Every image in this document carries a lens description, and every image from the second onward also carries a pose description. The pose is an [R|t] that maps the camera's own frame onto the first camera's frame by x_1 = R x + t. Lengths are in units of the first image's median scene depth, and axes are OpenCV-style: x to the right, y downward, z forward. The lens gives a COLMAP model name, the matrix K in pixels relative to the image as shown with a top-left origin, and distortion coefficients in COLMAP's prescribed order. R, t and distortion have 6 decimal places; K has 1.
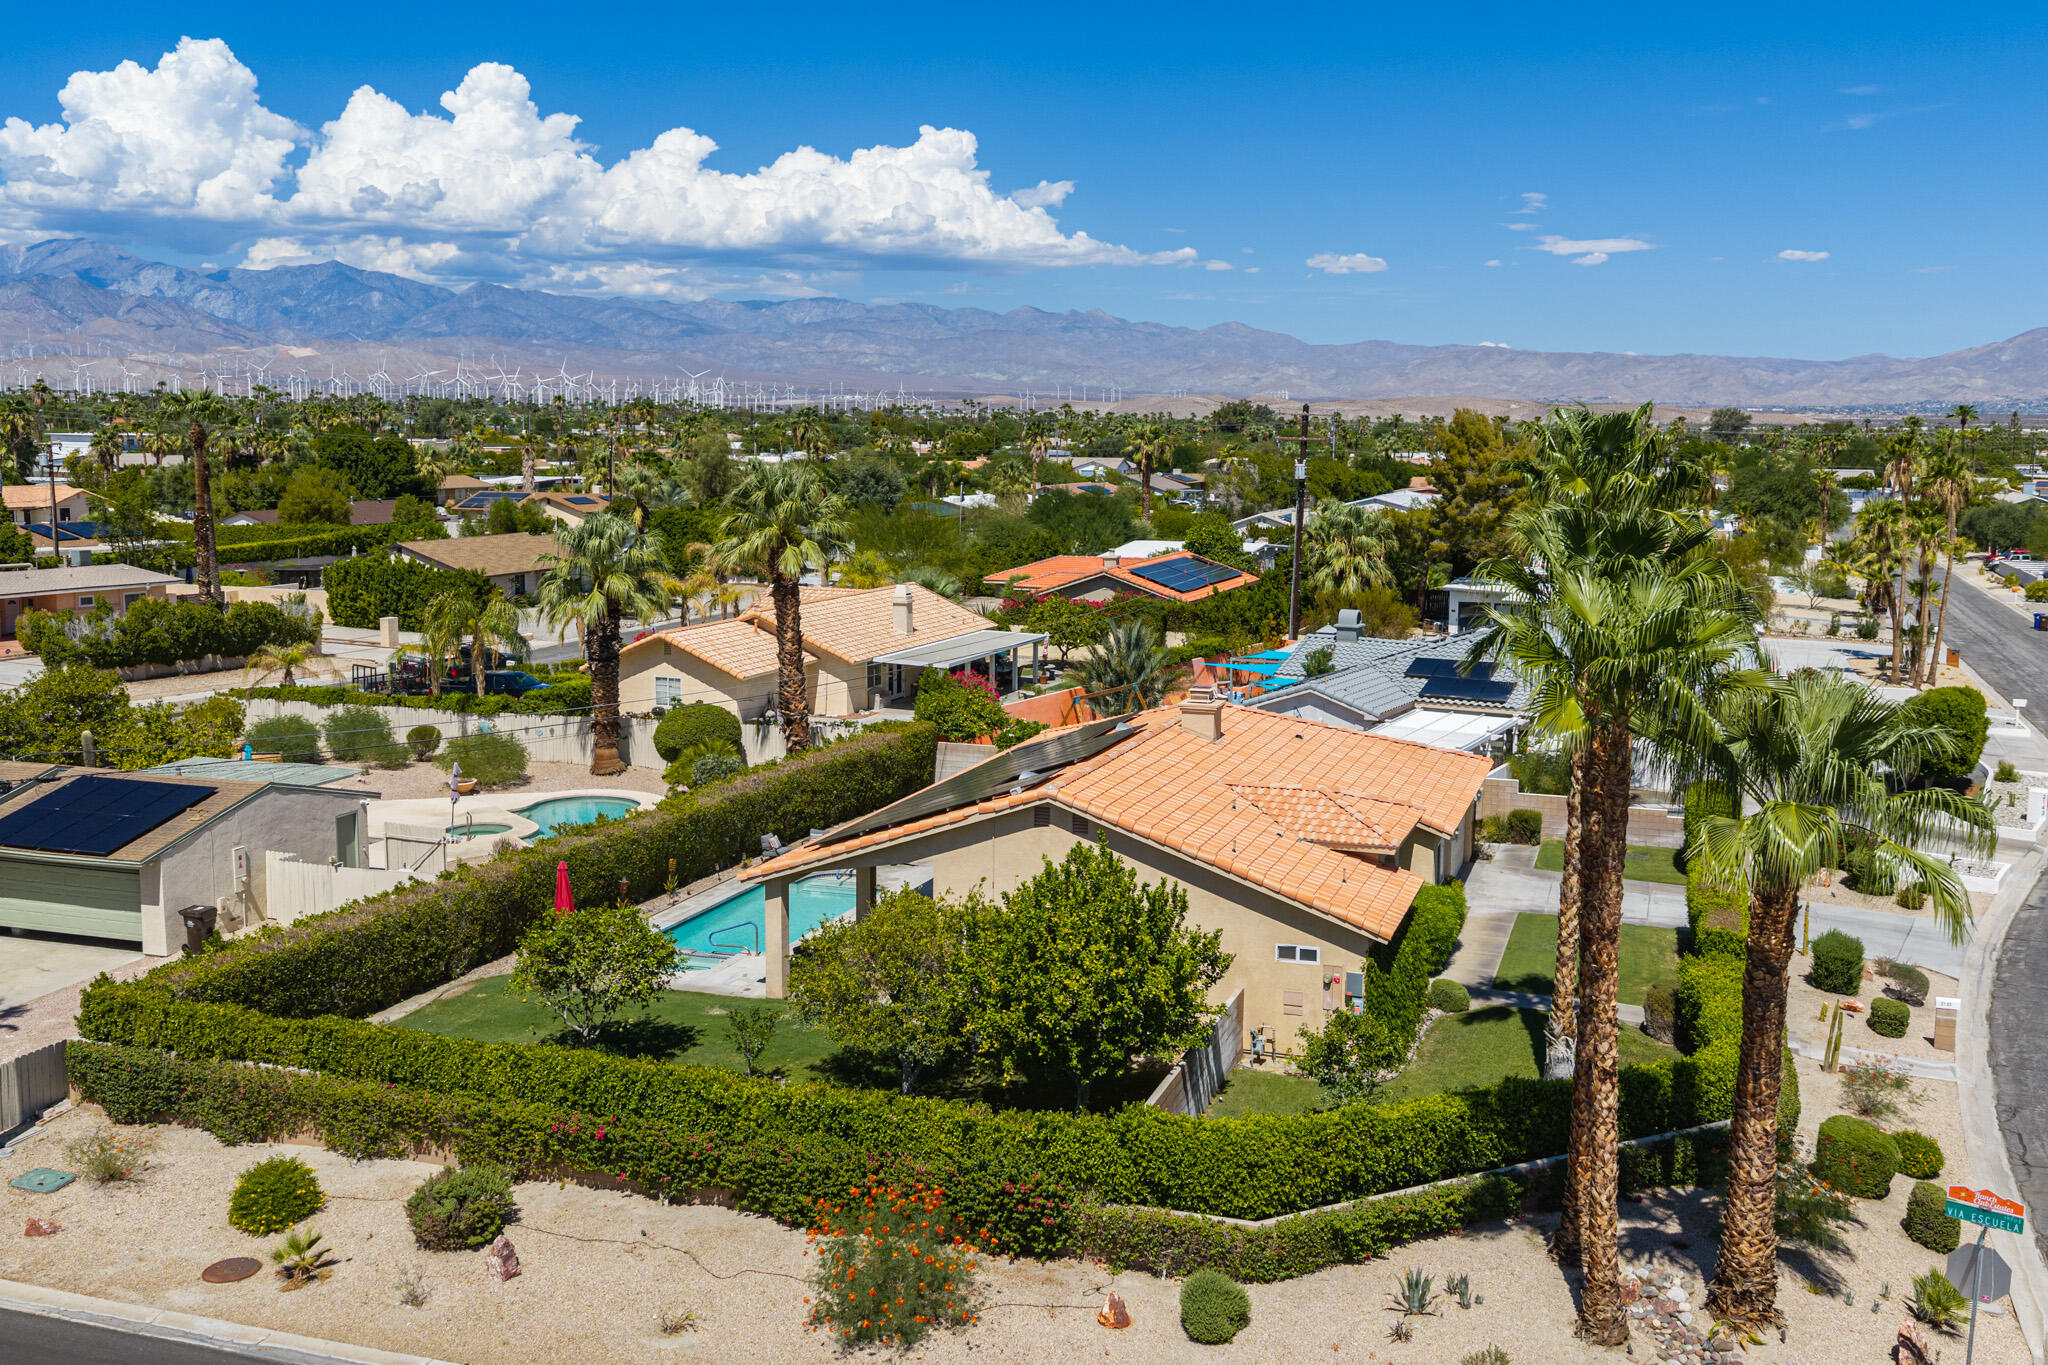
lens RADIAL K [[1836.5, 0, 1025.9], [0, 1836.5, 740.0], [0, 0, 1]] dist [0.022355, -0.008526]
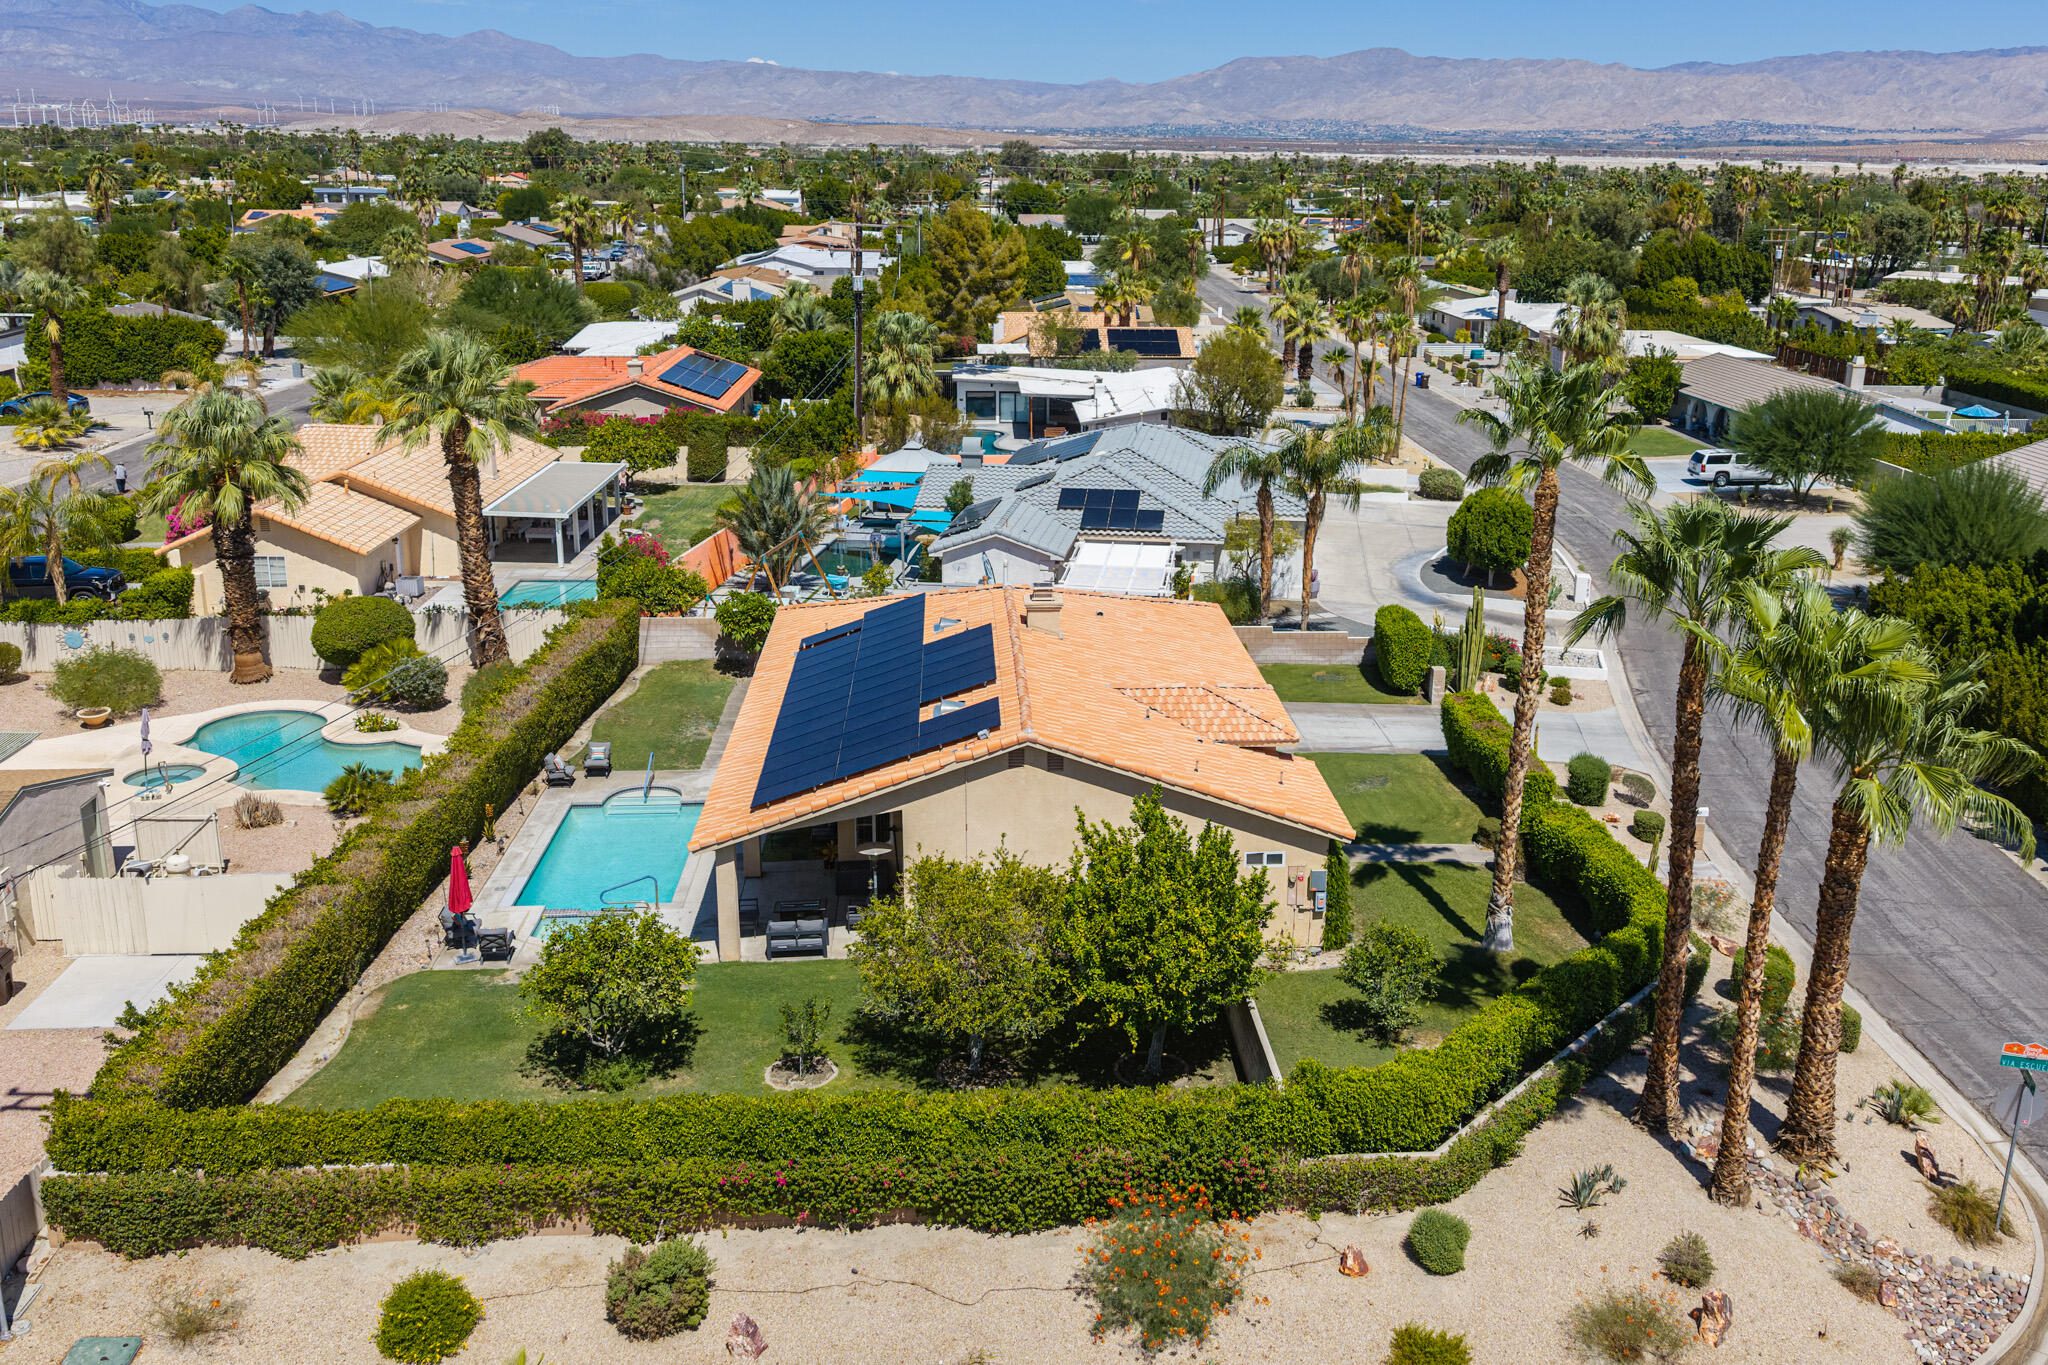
lens RADIAL K [[1787.8, 0, 1024.0], [0, 1787.8, 682.5], [0, 0, 1]] dist [0.019527, -0.005045]
pose [[0.926120, -0.108759, 0.361210, -0.362195], [0.062899, 0.988654, 0.136411, -0.143383], [-0.371947, -0.103613, 0.922453, 0.086753]]
